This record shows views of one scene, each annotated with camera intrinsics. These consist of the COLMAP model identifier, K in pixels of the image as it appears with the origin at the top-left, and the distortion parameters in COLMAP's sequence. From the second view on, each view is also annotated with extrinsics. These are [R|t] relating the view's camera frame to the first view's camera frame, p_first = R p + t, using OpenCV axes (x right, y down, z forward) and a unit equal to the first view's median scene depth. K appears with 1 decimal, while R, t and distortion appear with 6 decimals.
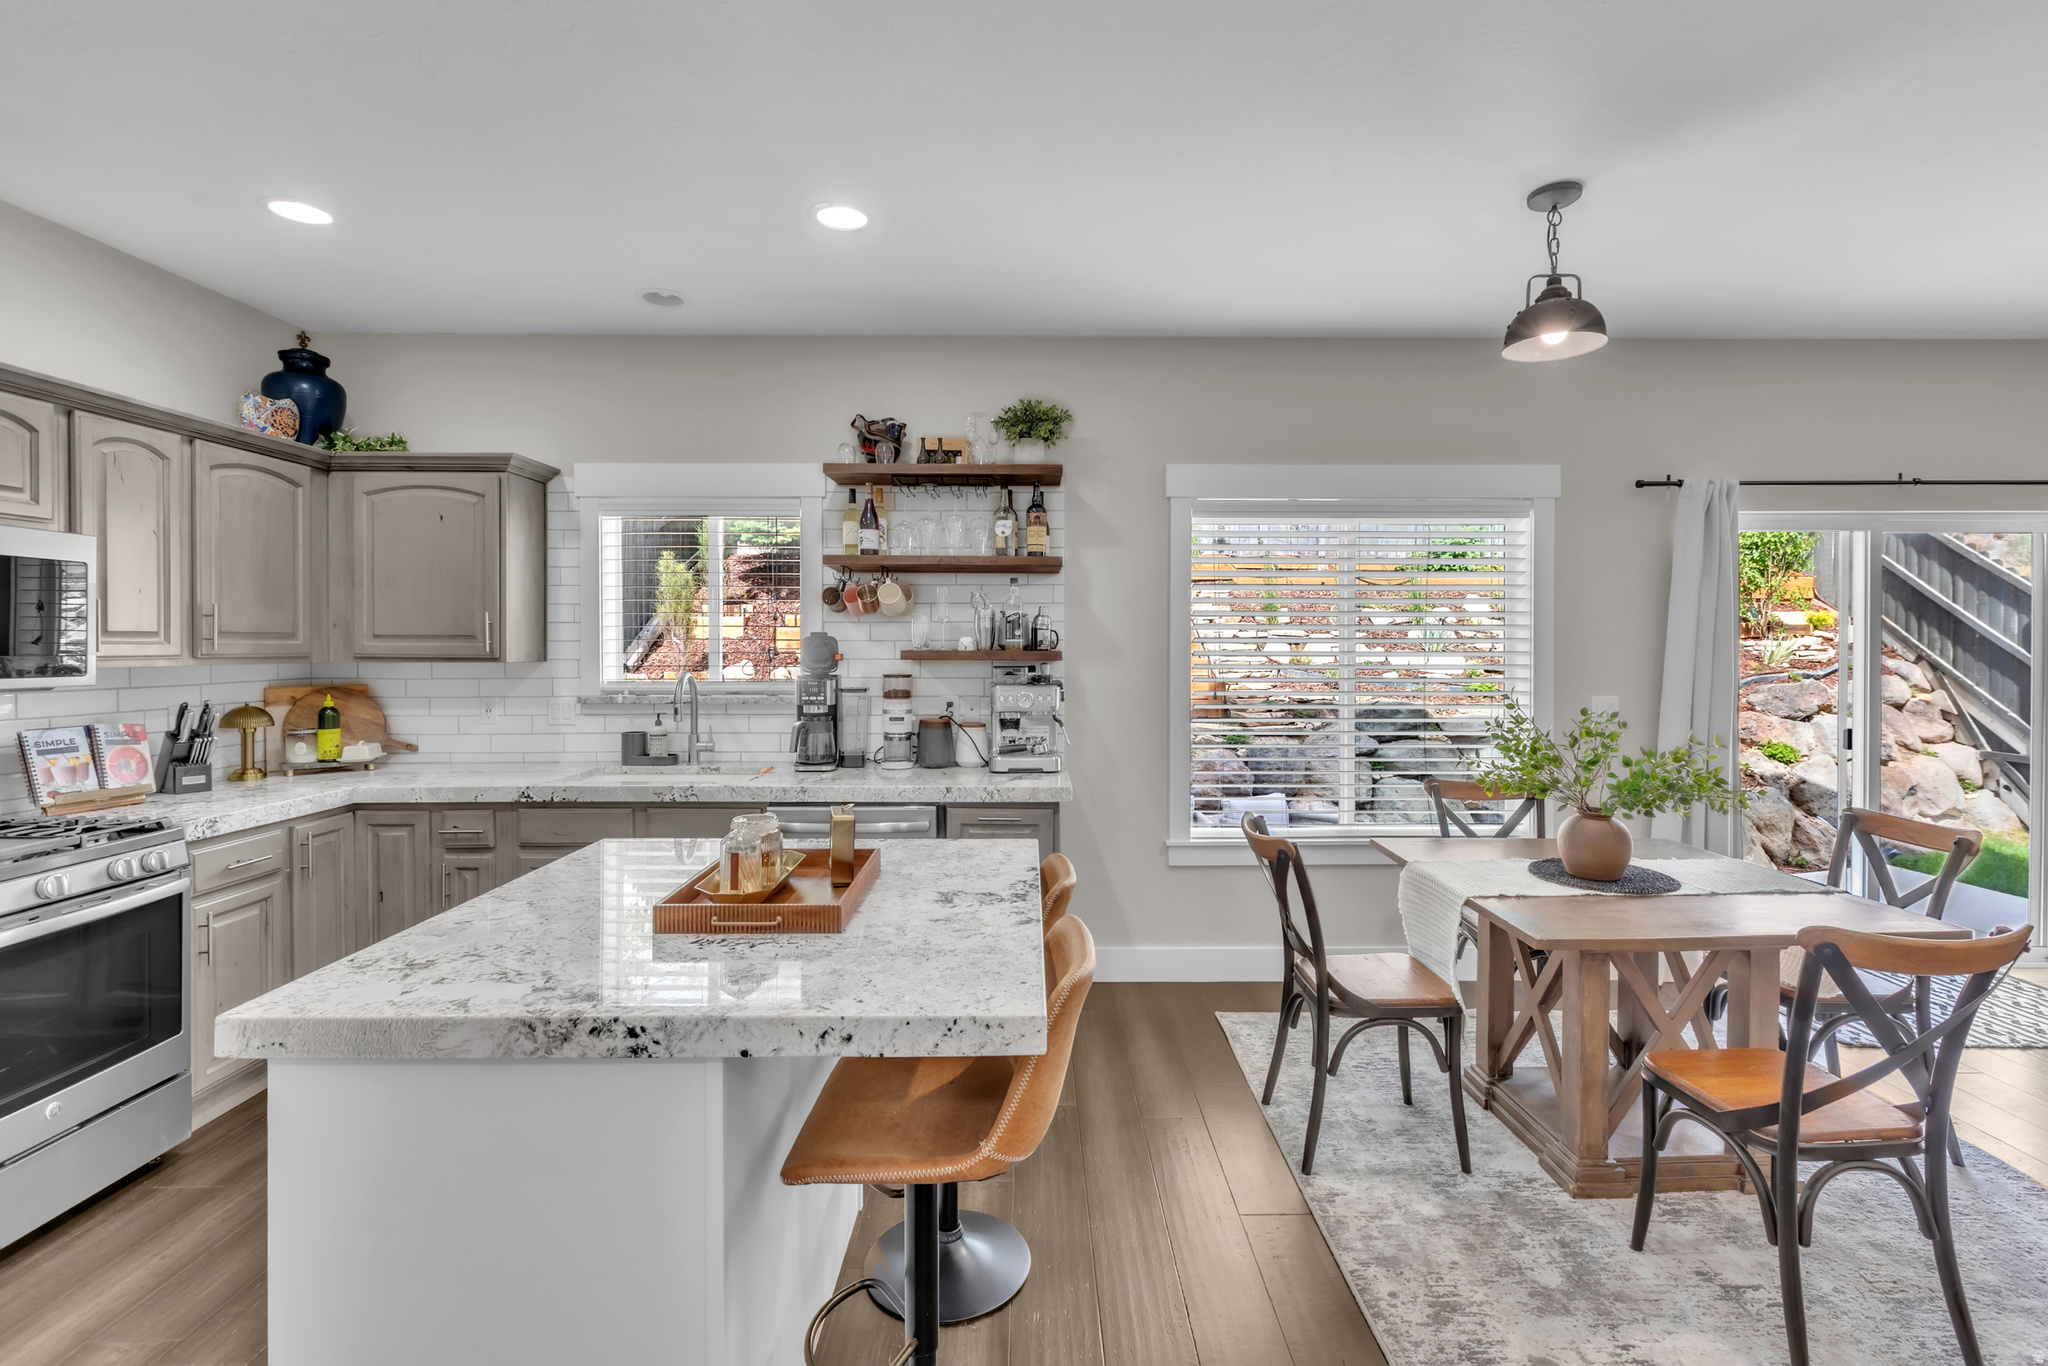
lens RADIAL K [[914.9, 0, 1026.7], [0, 914.9, 645.6], [0, 0, 1]] dist [0.000226, -0.000034]
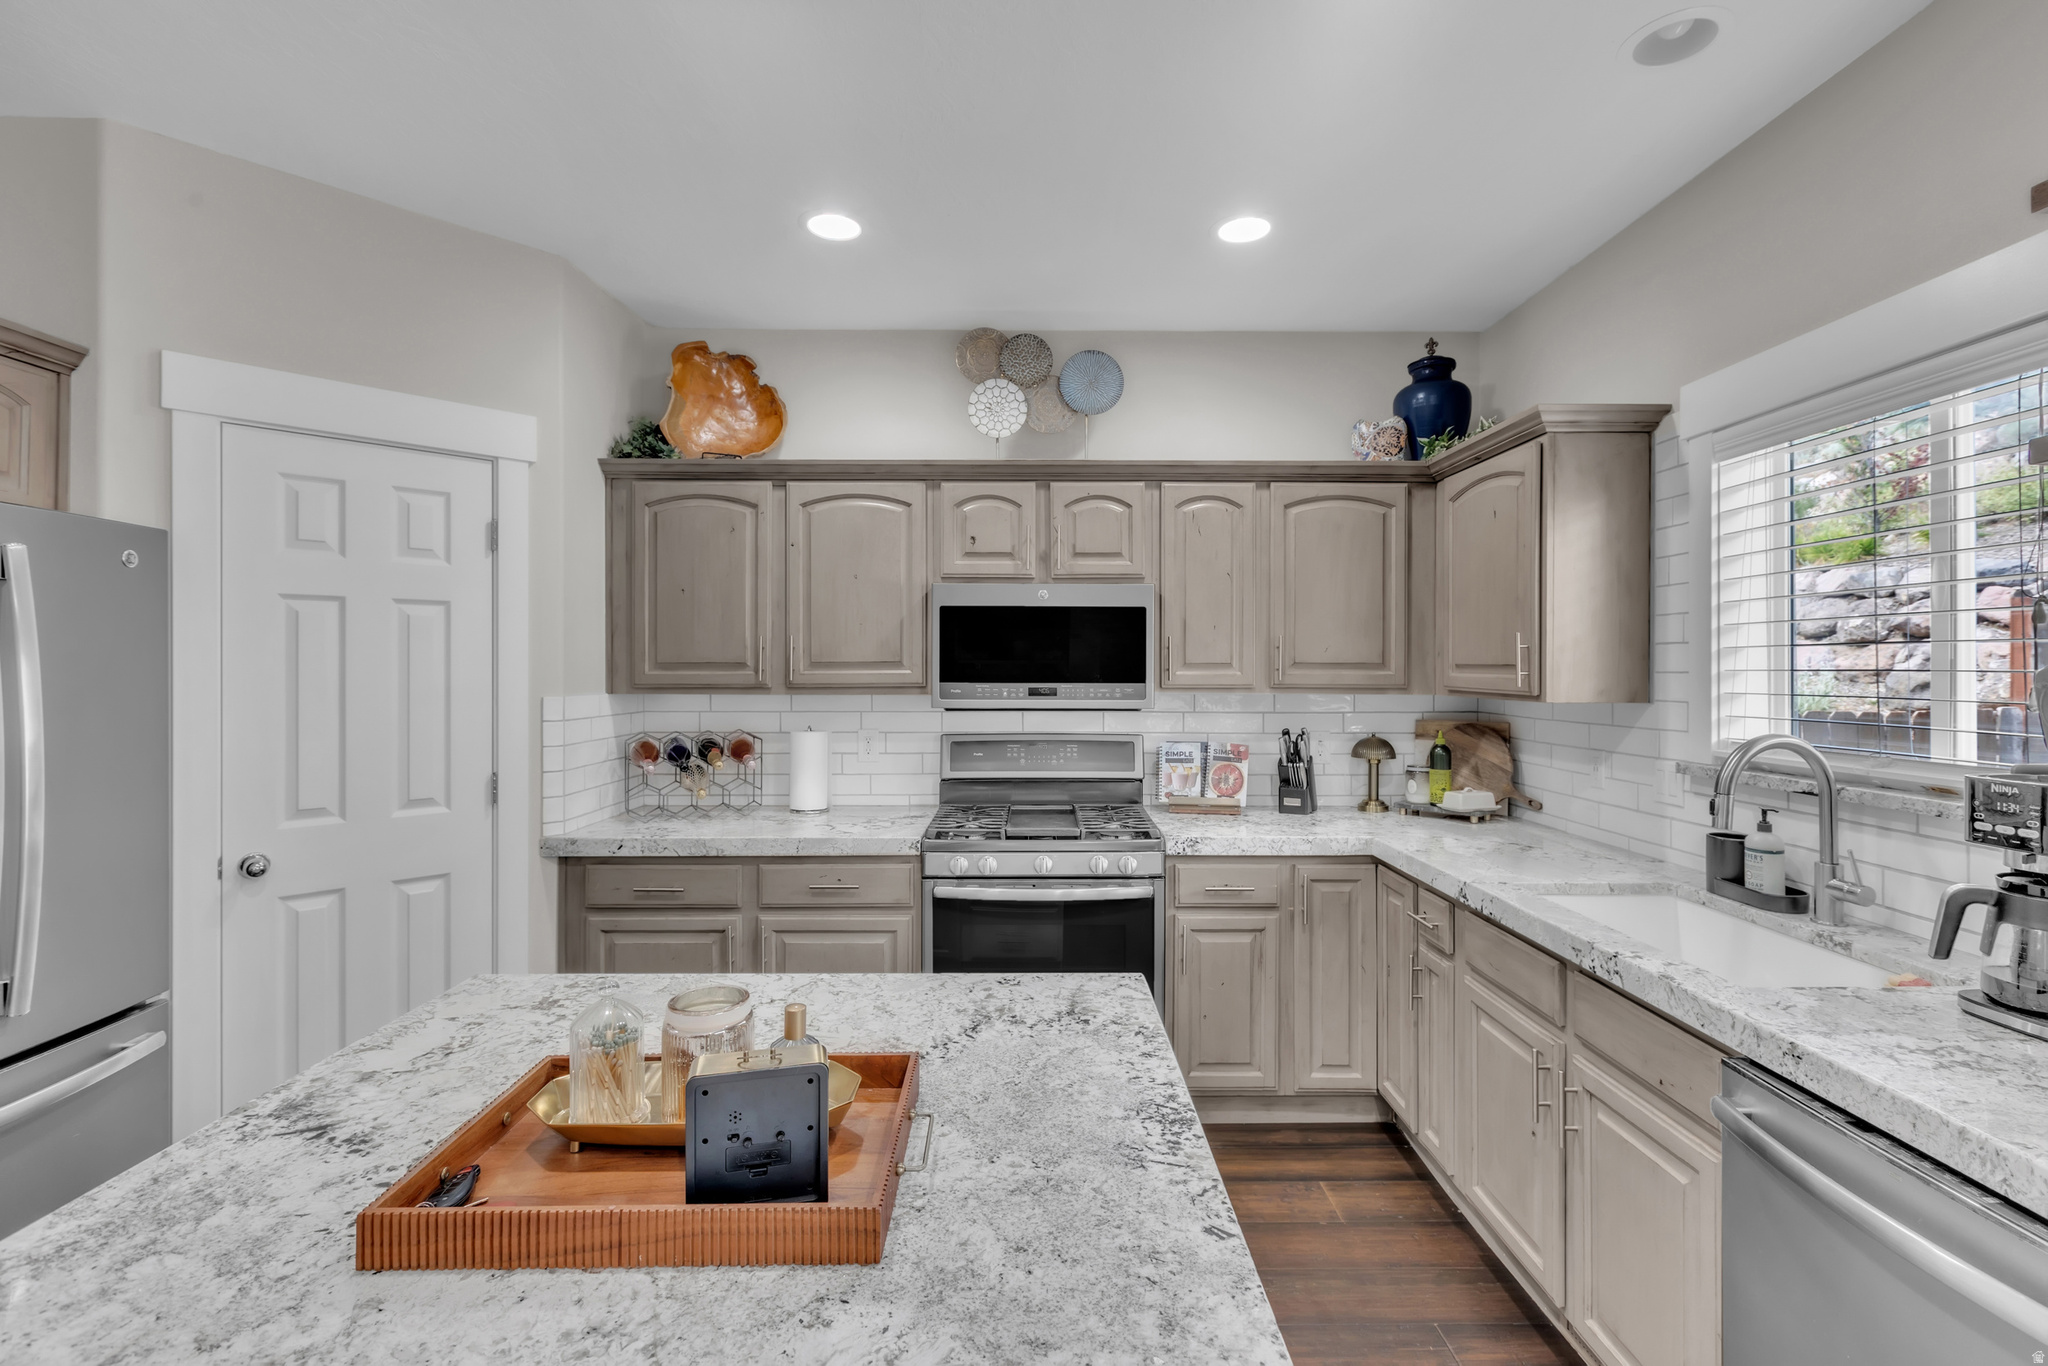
lens RADIAL K [[918.8, 0, 1048.5], [0, 918.8, 667.0], [0, 0, 1]] dist [-0.000359, -0.000168]
pose [[0.019272, -0.001687, -0.999813, 0.147888], [-0.005005, 0.999986, -0.001784, -0.006729], [0.999802, 0.005038, 0.019263, 0.668627]]
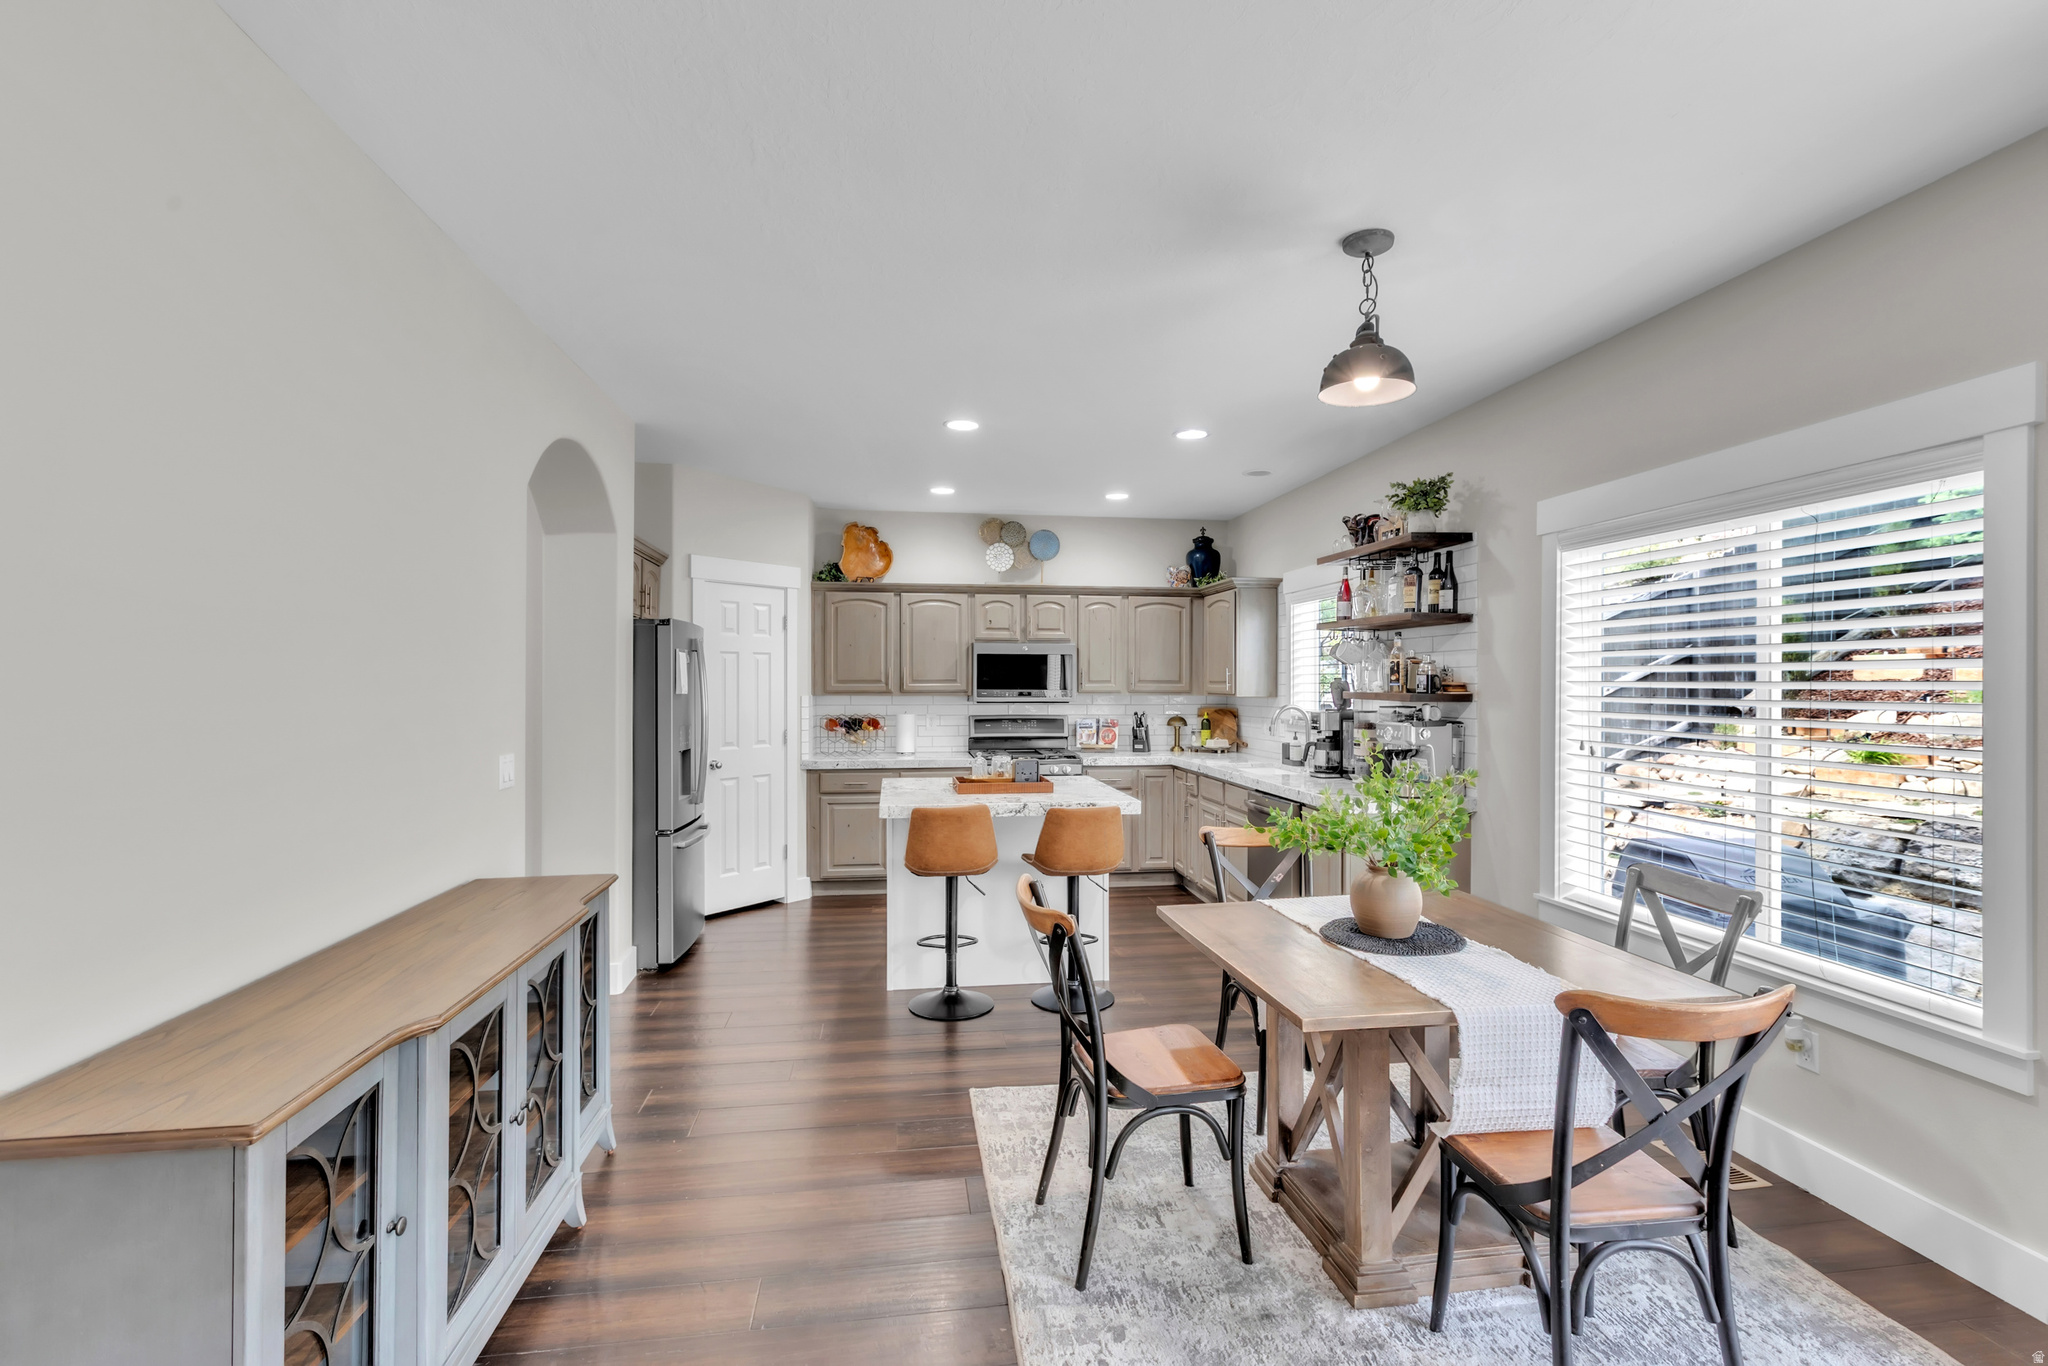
lens RADIAL K [[918.8, 0, 1048.5], [0, 918.8, 667.0], [0, 0, 1]] dist [-0.000359, -0.000168]
pose [[0.160912, -0.017464, -0.986814, 1.223140], [-0.005956, 0.999808, -0.018665, -0.004670], [0.986951, 0.008881, 0.160777, 0.403697]]
